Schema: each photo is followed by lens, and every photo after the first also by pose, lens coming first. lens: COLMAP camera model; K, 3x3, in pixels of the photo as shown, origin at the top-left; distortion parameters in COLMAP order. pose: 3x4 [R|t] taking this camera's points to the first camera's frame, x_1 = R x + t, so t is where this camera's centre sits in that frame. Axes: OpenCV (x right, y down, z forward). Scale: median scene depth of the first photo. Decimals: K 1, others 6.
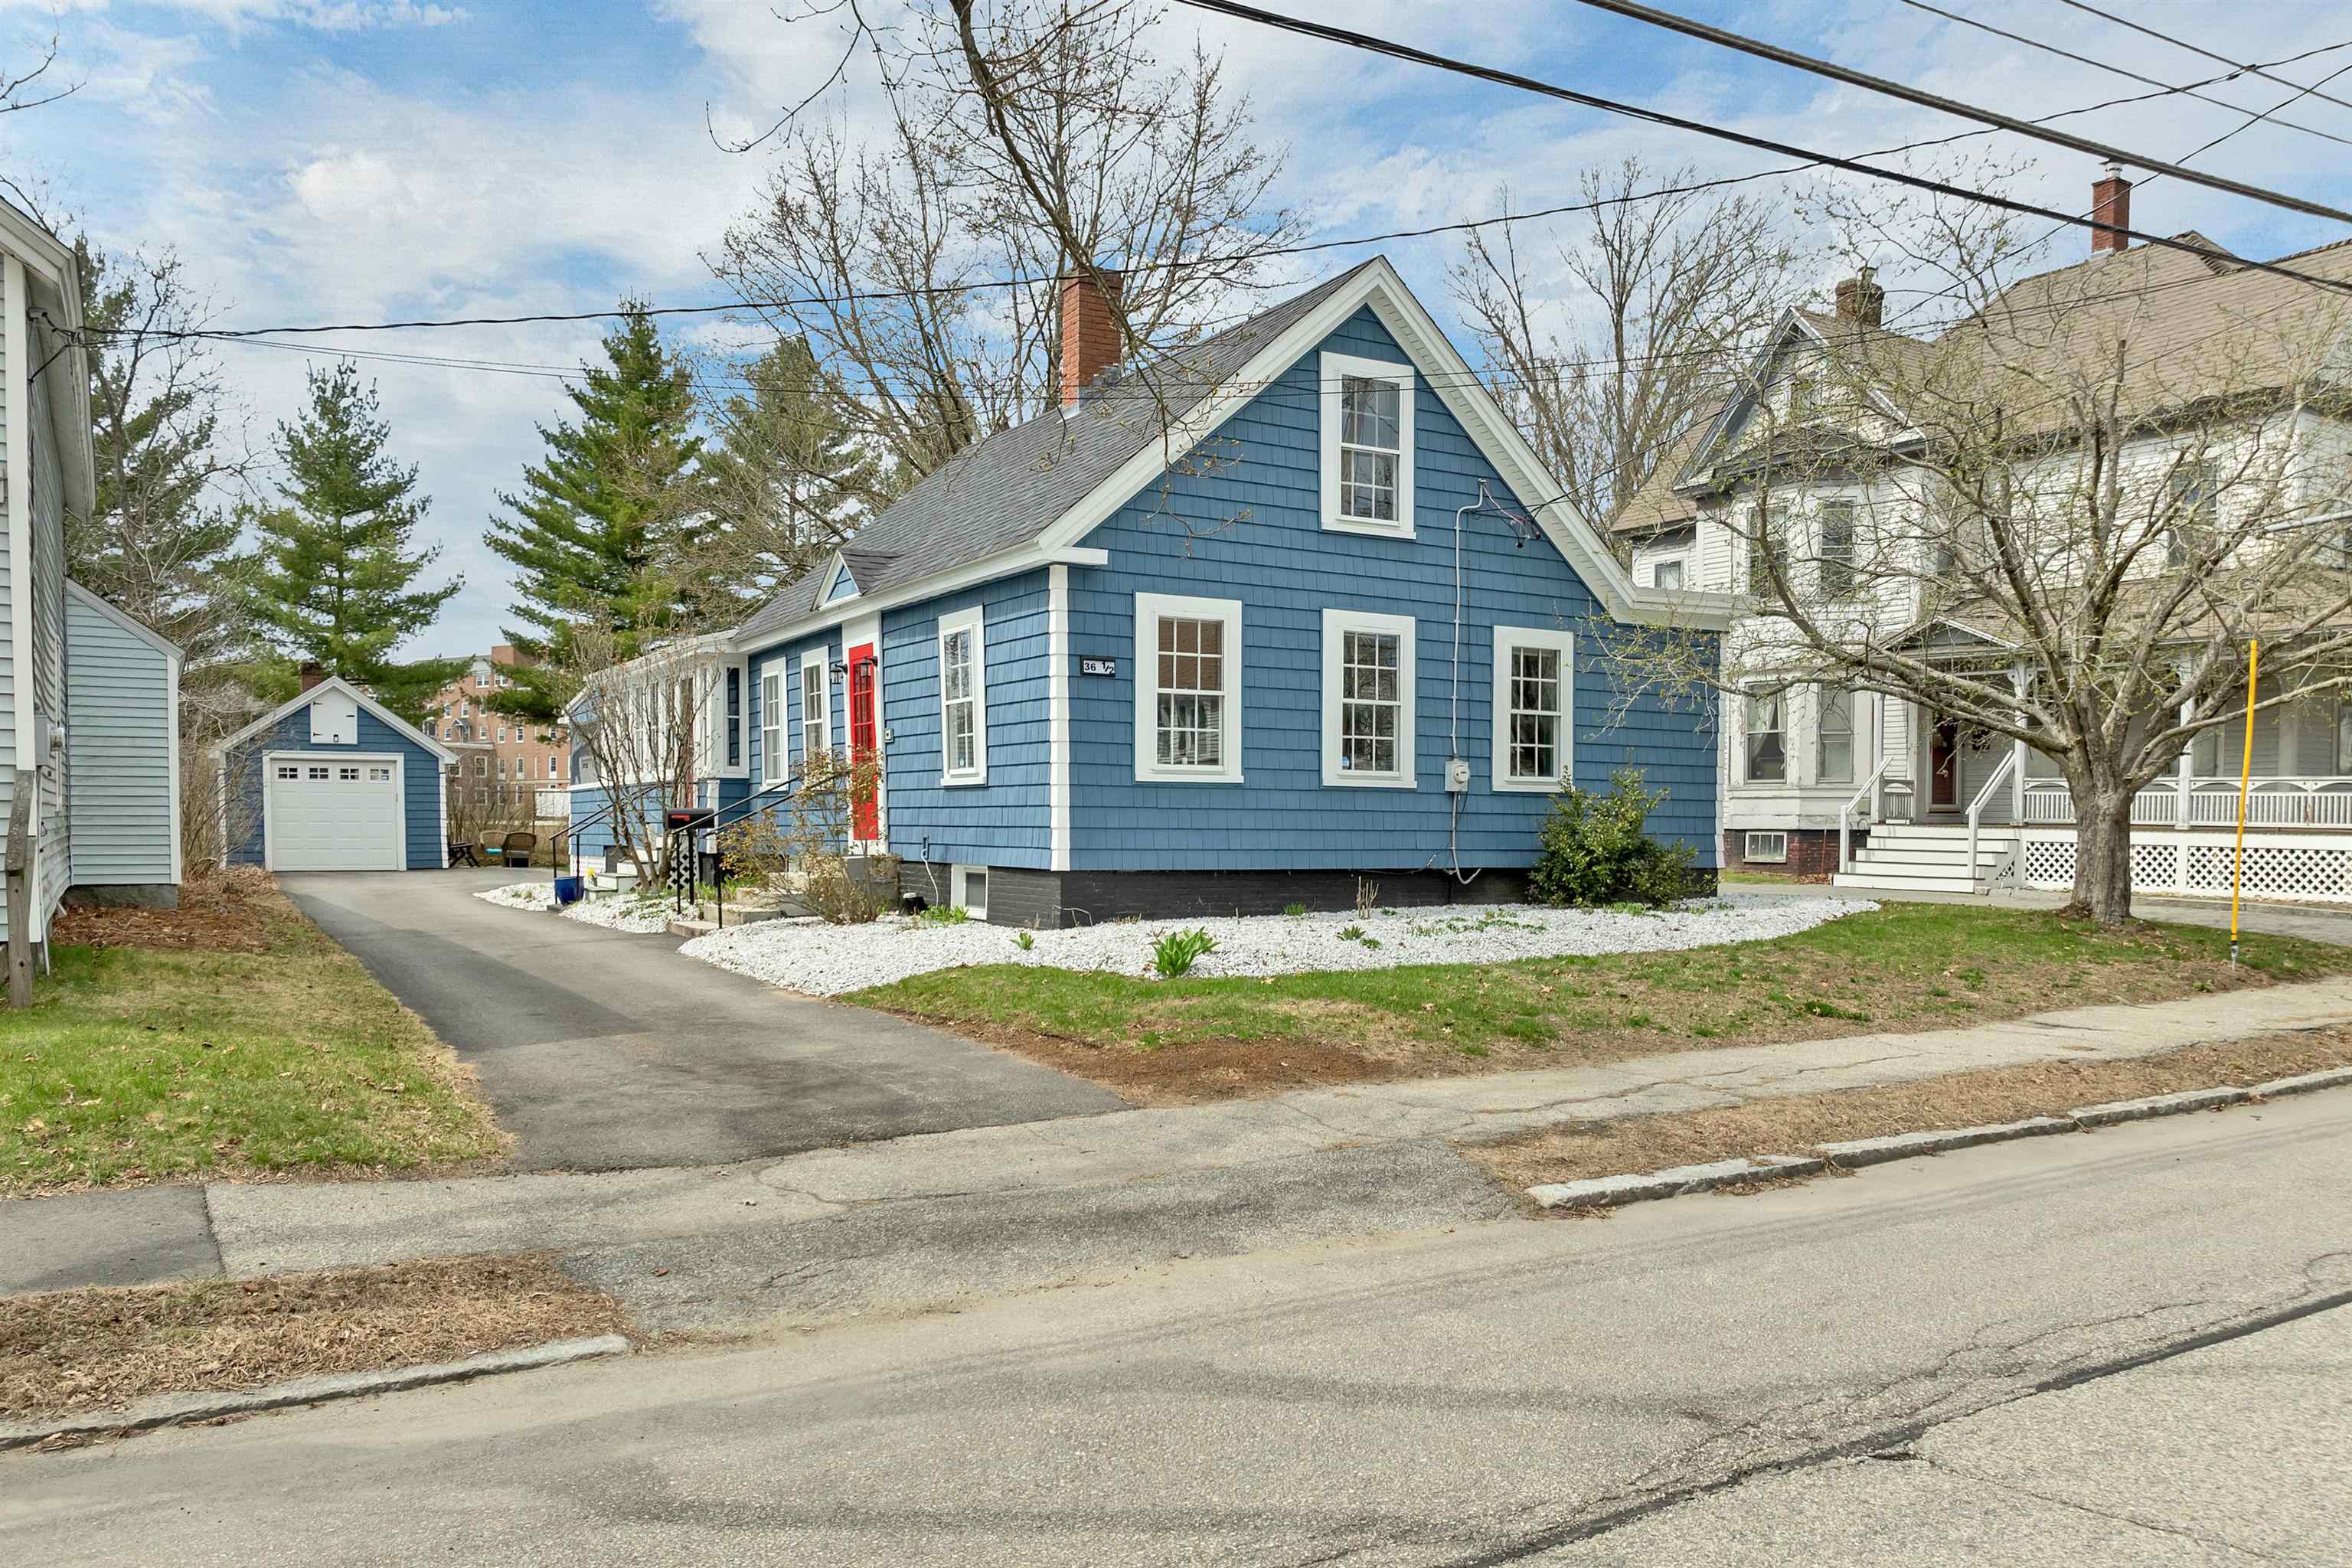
lens RADIAL K [[1717.8, 0, 1173.5], [0, 1717.8, 794.9], [0, 0, 1]] dist [-0.006625, -0.001344]
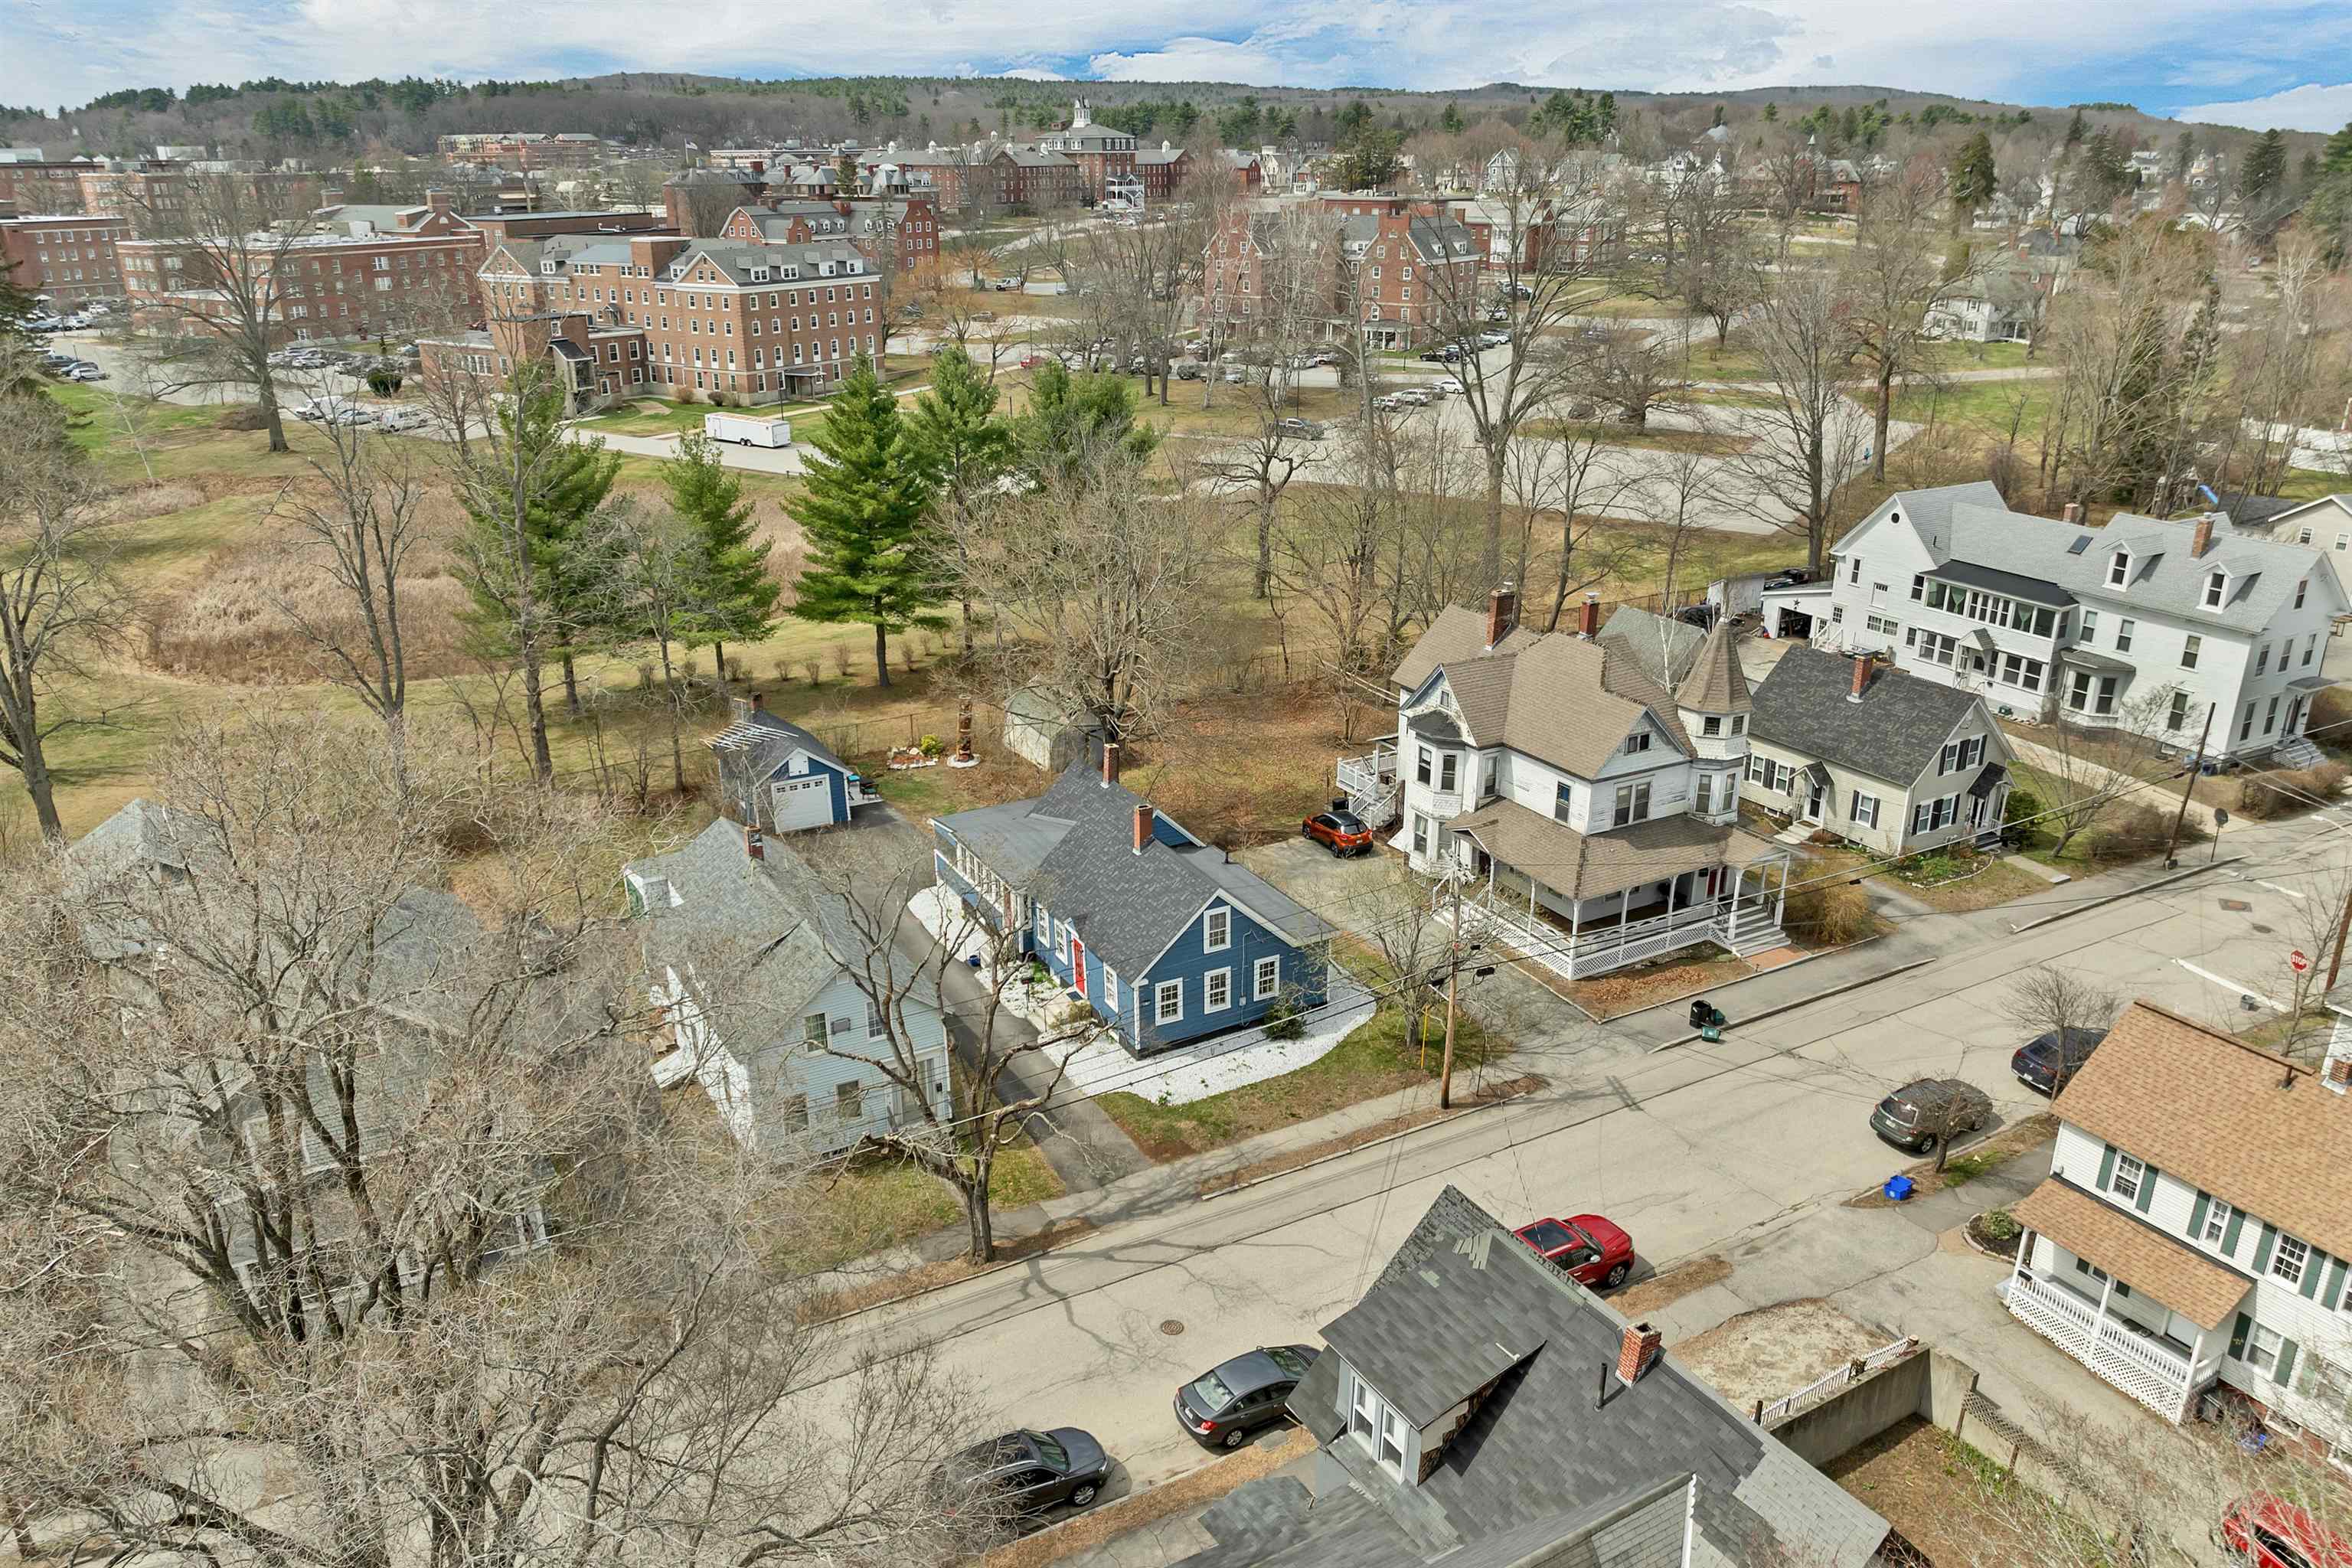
lens RADIAL K [[1717.8, 0, 1178.3], [0, 1717.8, 781.0], [0, 0, 1]] dist [-0.006625, -0.001344]
pose [[0.999428, 0.002124, -0.033752, 0.150418], [0.010007, 0.934765, 0.355125, -1.794016], [0.032304, -0.355259, 0.934209, -2.331583]]
